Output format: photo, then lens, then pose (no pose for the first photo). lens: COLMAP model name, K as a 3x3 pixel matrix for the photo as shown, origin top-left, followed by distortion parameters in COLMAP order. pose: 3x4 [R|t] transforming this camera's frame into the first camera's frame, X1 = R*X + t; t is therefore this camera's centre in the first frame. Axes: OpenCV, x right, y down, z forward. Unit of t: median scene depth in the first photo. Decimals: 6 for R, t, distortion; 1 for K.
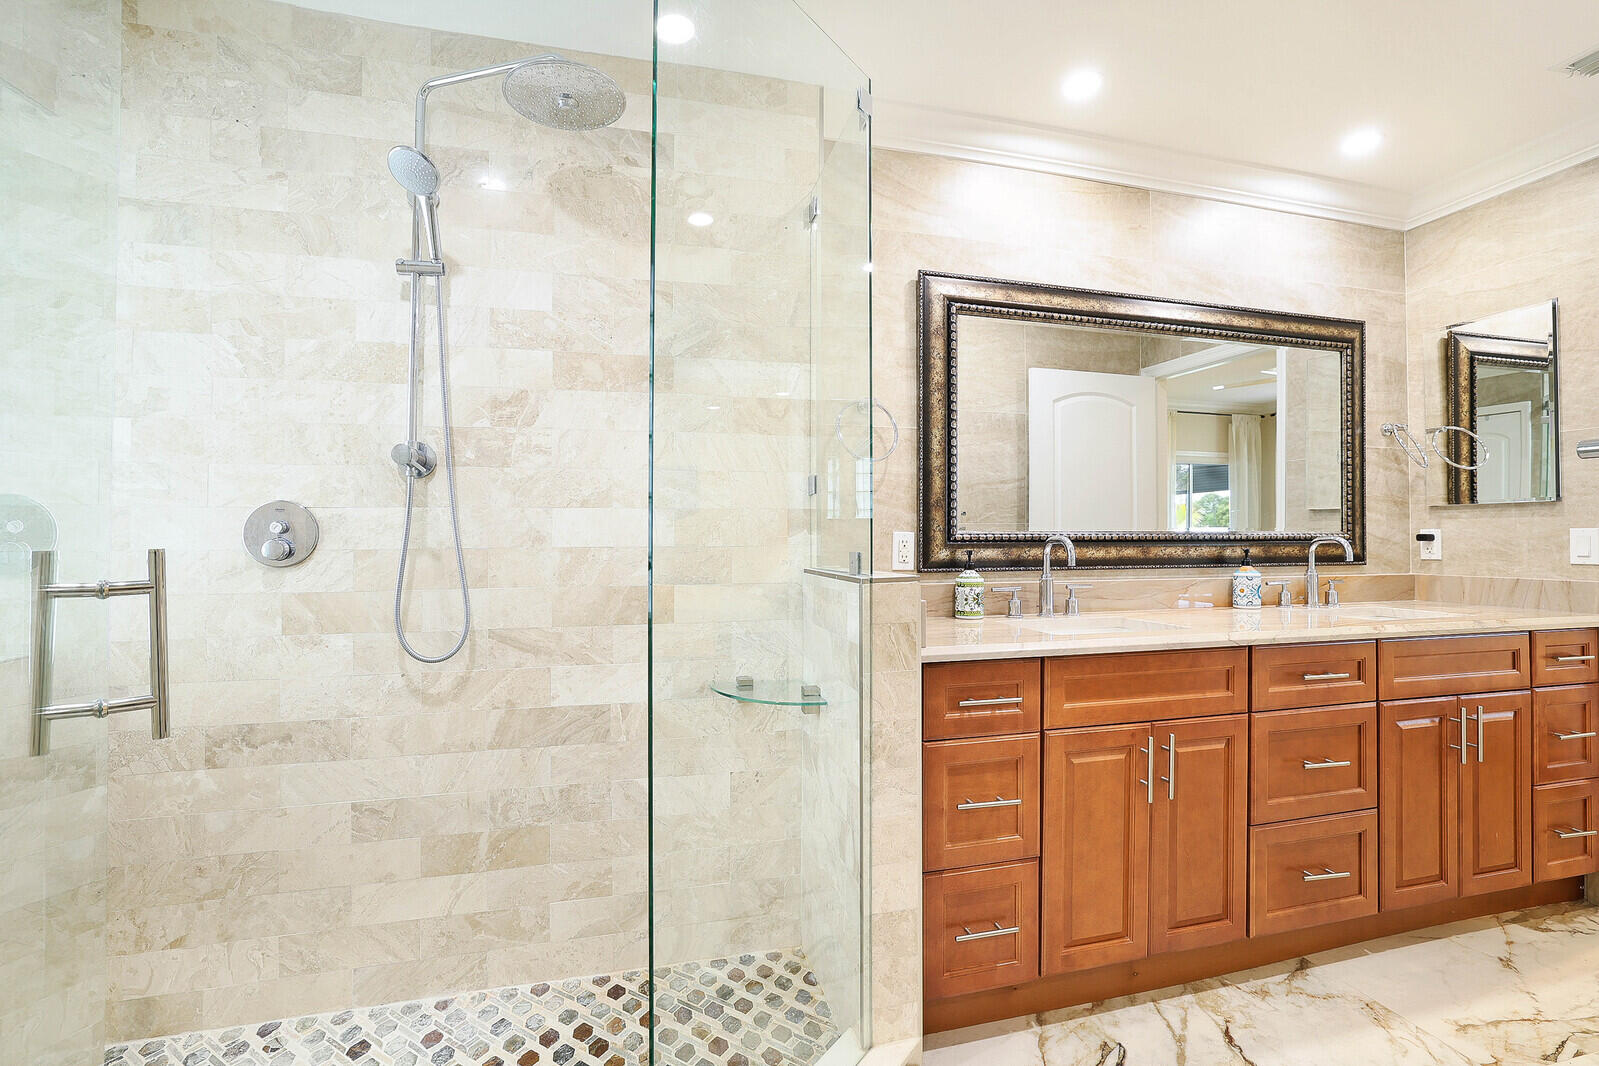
lens RADIAL K [[704.1, 0, 794.5], [0, 704.1, 529.5], [0, 0, 1]] dist [-0.038645, 0.013439]
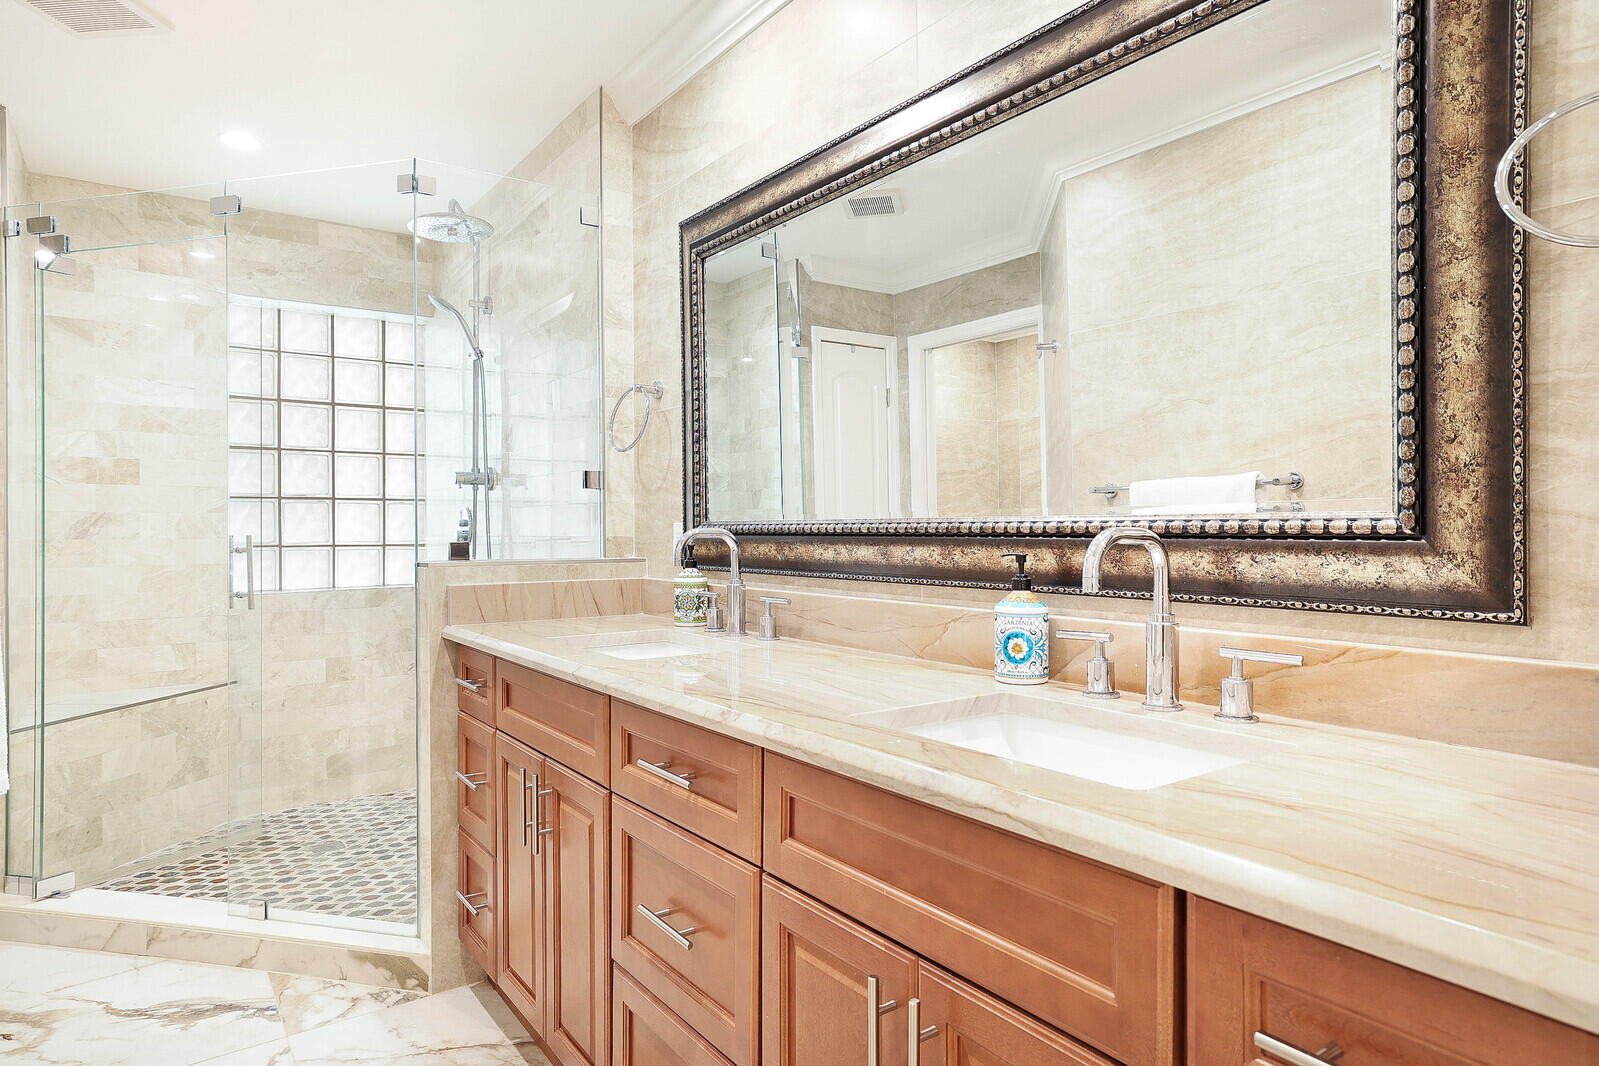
lens RADIAL K [[981.0, 0, 795.7], [0, 981.0, 534.0], [0, 0, 1]] dist [0.018628, 0.012505]
pose [[0.330756, 0.004913, -0.943704, 1.244549], [-0.000215, 0.999987, 0.005131, 0.011236], [0.943716, -0.001495, 0.330753, 0.651776]]
